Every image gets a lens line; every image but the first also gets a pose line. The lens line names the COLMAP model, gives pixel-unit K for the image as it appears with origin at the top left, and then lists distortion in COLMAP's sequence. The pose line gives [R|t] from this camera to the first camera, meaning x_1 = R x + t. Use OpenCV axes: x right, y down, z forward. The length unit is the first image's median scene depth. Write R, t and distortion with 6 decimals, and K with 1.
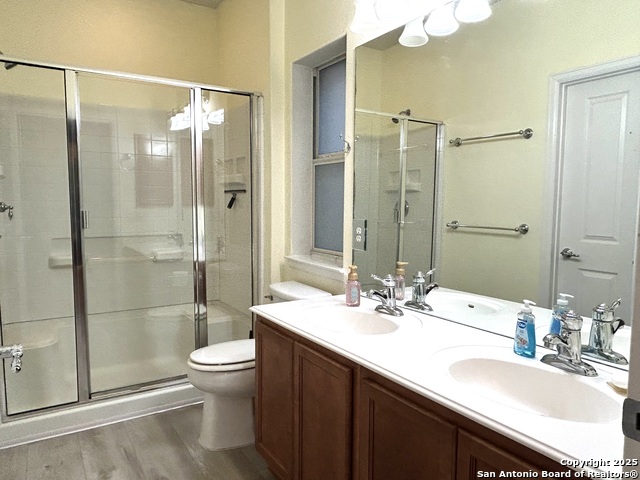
lens RADIAL K [[449.8, 0, 320.0], [0, 449.8, 240.0], [0, 0, 1]] dist [-0.002441, -0.003531]
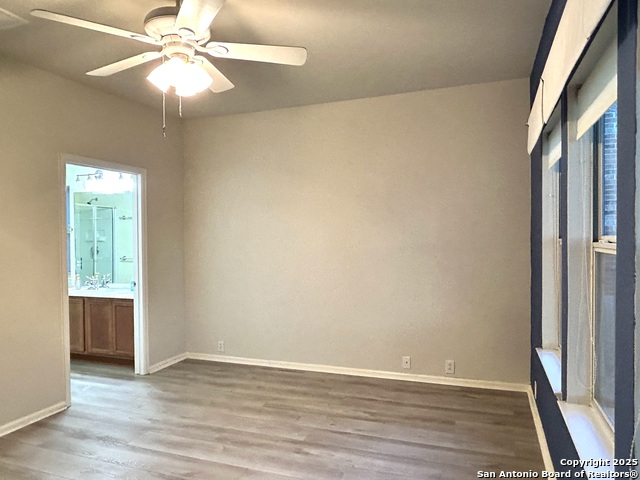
lens RADIAL K [[449.8, 0, 320.0], [0, 449.8, 240.0], [0, 0, 1]] dist [-0.002441, -0.003531]
pose [[0.795178, -0.023097, 0.605936, -0.213525], [0.067449, 0.996442, -0.050531, 0.045035], [-0.602613, 0.081051, 0.793907, -1.088250]]
